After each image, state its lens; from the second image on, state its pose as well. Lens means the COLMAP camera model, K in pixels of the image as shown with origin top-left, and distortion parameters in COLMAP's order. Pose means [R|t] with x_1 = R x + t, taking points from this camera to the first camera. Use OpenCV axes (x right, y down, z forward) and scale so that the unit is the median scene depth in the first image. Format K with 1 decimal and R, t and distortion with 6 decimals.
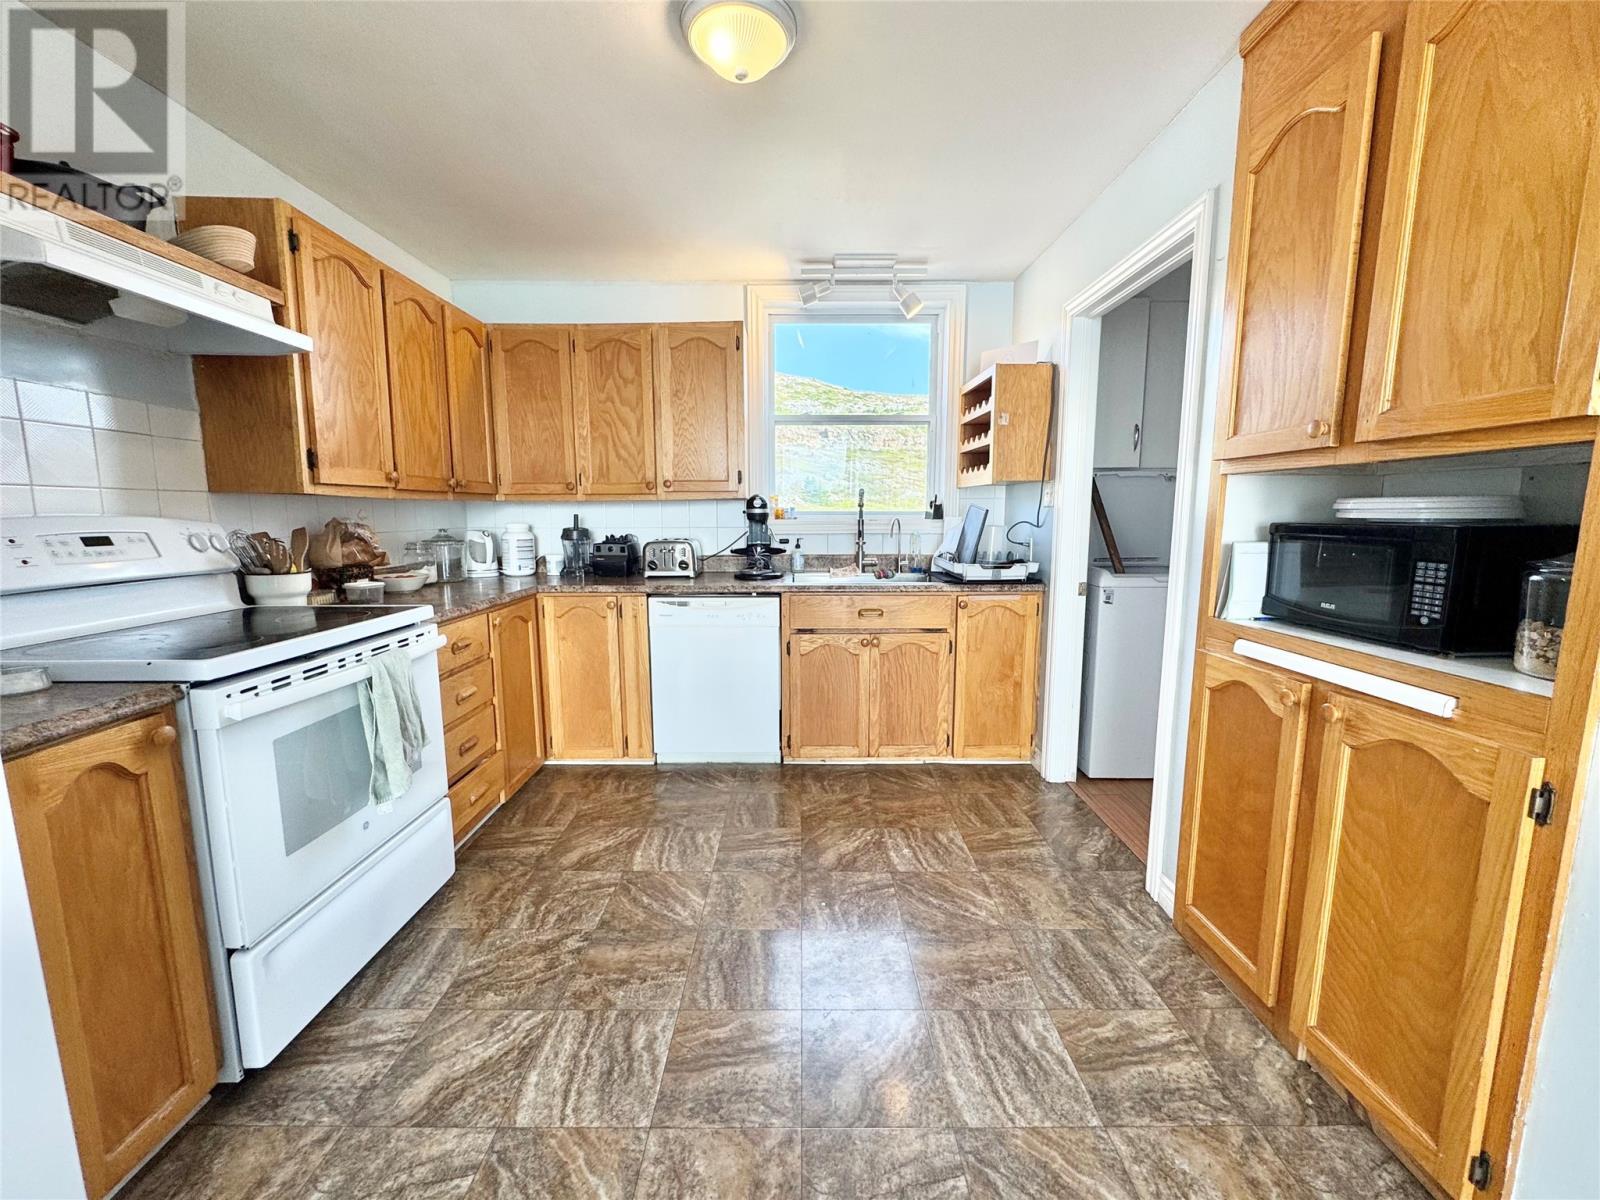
lens RADIAL K [[644.1, 0, 799.0], [0, 644.1, 602.1], [0, 0, 1]] dist [-0.004268, -0.000066]
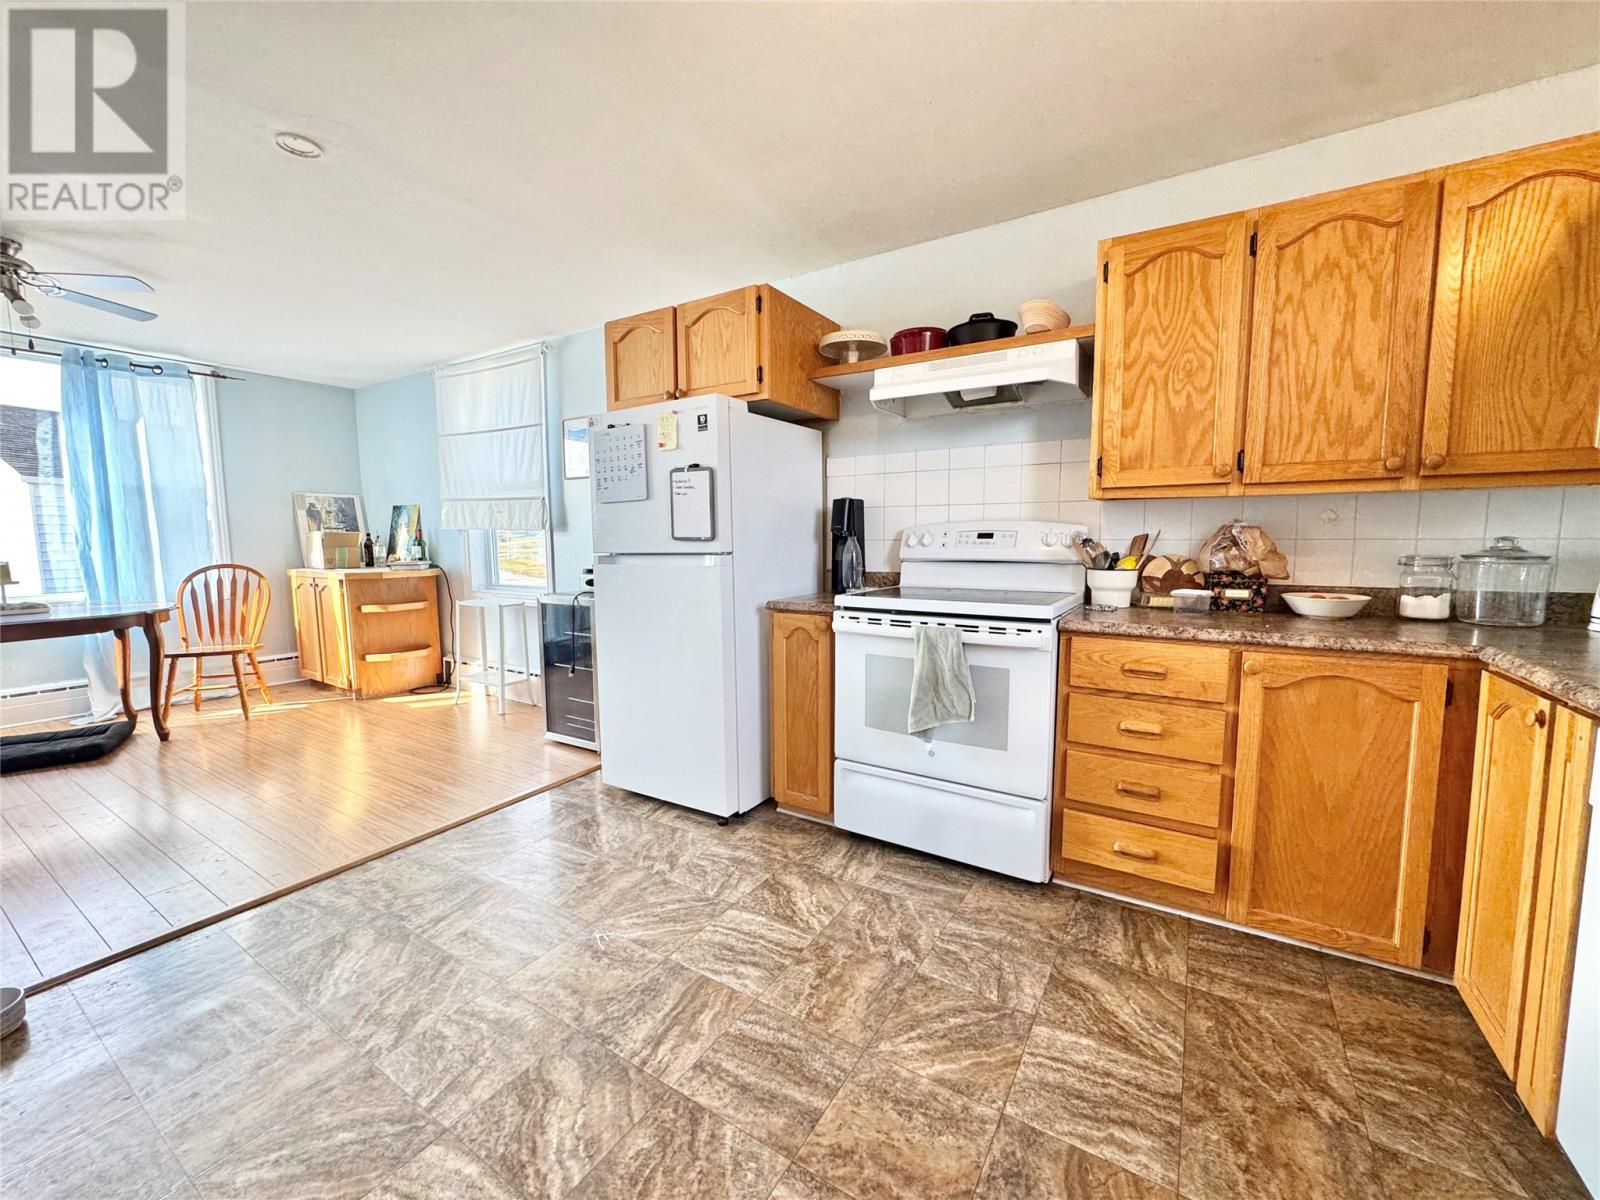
lens RADIAL K [[644.1, 0, 803.7], [0, 644.1, 600.8], [0, 0, 1]] dist [-0.004268, -0.000066]
pose [[-0.535482, 0.088140, -0.839935, 0.471530], [-0.111464, 0.978464, 0.173737, -0.136273], [0.837159, 0.186655, -0.514125, 1.214390]]
